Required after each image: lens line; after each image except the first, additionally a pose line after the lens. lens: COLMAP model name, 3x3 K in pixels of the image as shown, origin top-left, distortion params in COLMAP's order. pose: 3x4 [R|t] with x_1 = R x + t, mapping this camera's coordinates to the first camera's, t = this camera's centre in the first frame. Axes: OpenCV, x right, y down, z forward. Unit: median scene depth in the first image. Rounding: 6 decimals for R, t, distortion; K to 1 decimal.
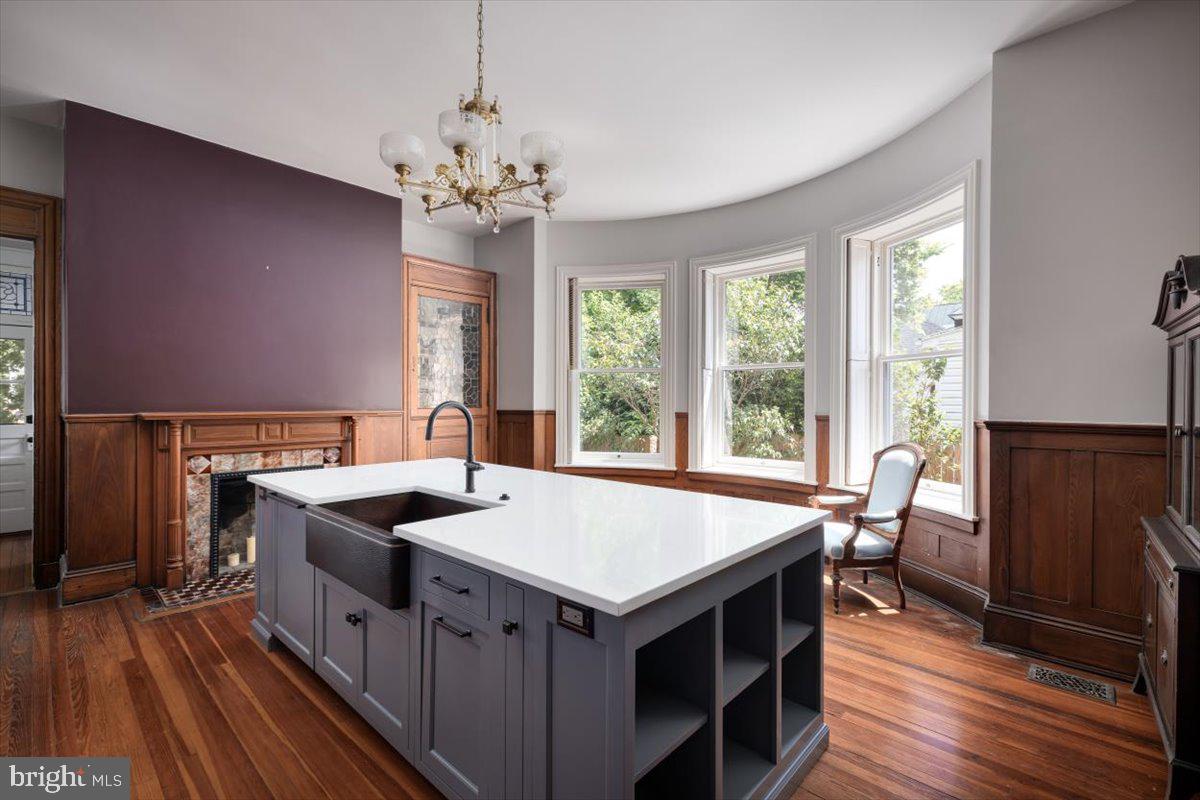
lens RADIAL K [[523.2, 0, 600.0], [0, 523.2, 400.0], [0, 0, 1]] dist [-0.000503, 0.000062]
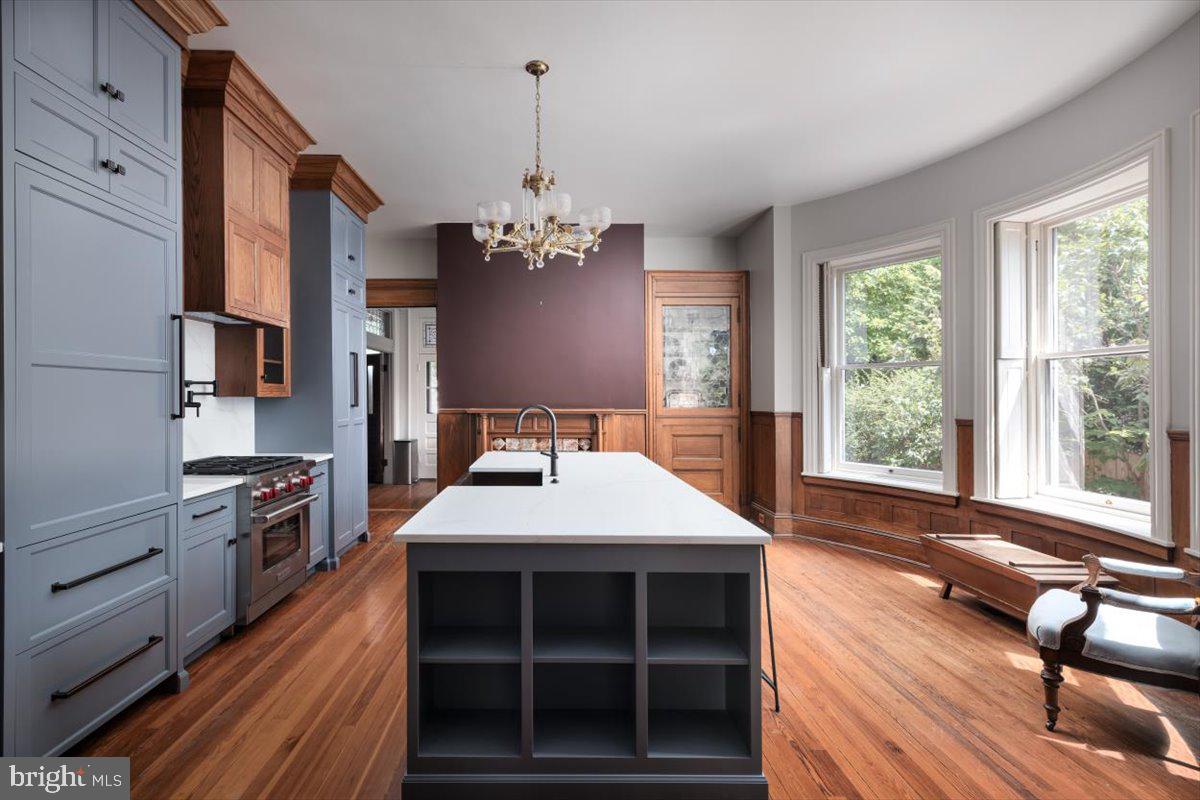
lens RADIAL K [[546.7, 0, 555.6], [0, 546.7, 396.6], [0, 0, 1]] dist [0.000116, 0.000218]
pose [[0.685421, 0.001017, -0.728146, 0.323926], [-0.003012, 0.999994, -0.001439, -0.005446], [0.728140, 0.003179, 0.685421, 0.043519]]
